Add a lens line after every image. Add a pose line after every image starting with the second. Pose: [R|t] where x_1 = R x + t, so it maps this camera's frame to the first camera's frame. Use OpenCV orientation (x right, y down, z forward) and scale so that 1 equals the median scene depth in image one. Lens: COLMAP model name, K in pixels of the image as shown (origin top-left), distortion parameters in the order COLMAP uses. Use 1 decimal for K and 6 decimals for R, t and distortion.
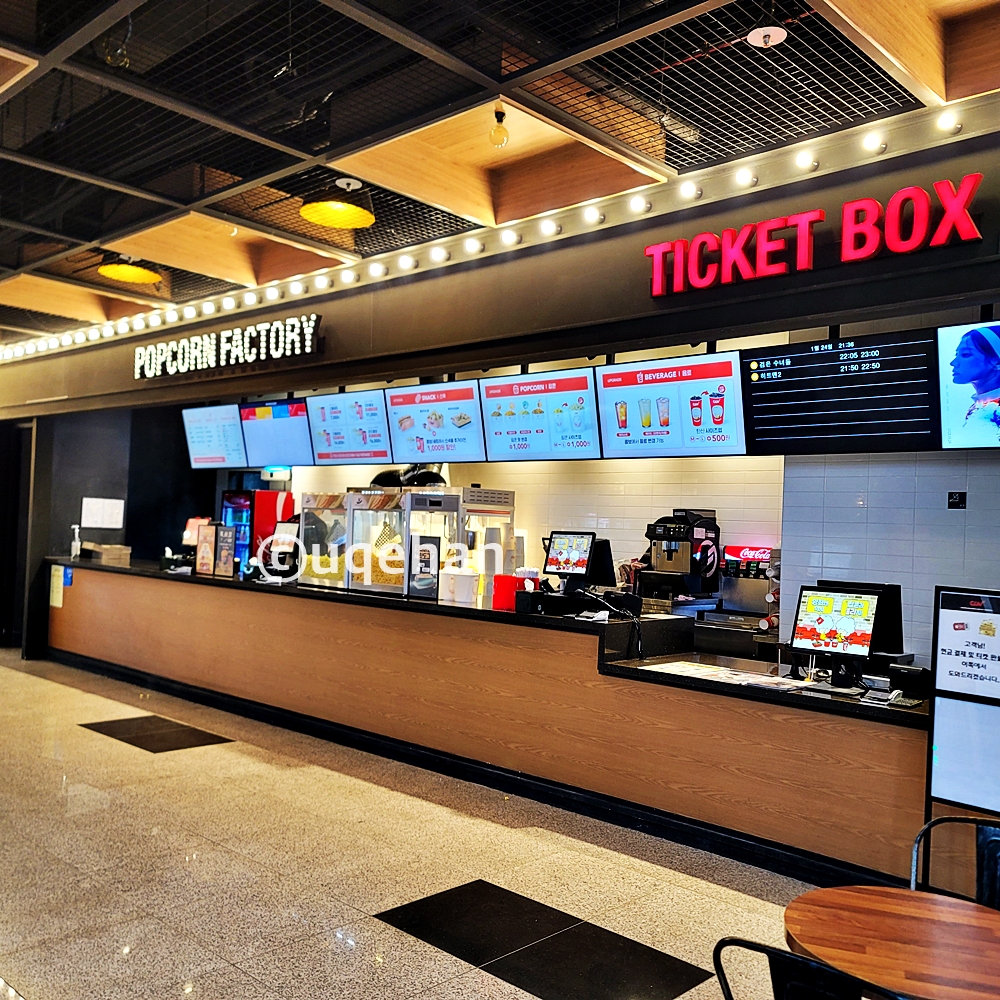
lens RADIAL K [[978.1, 0, 499.9], [0, 978.1, 502.0], [0, 0, 1]] dist [0.044822, 0.000000]
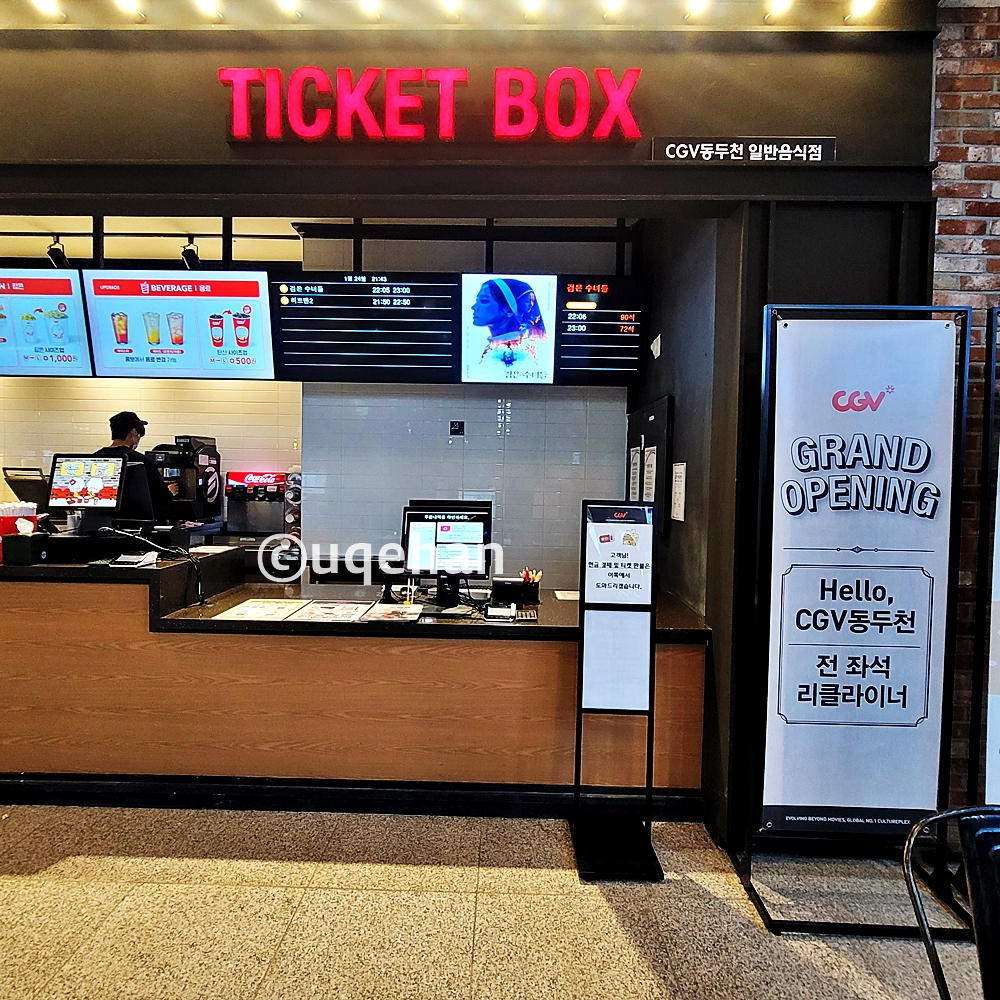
lens RADIAL K [[623.0, 0, 496.5], [0, 623.0, 499.1], [0, 0, 1]] dist [-0.009169, 0.001533]
pose [[0.720941, -0.048790, 0.691277, -0.035750], [-0.008533, 0.996818, 0.079255, 0.024471], [-0.692944, -0.063037, 0.718230, 0.420382]]
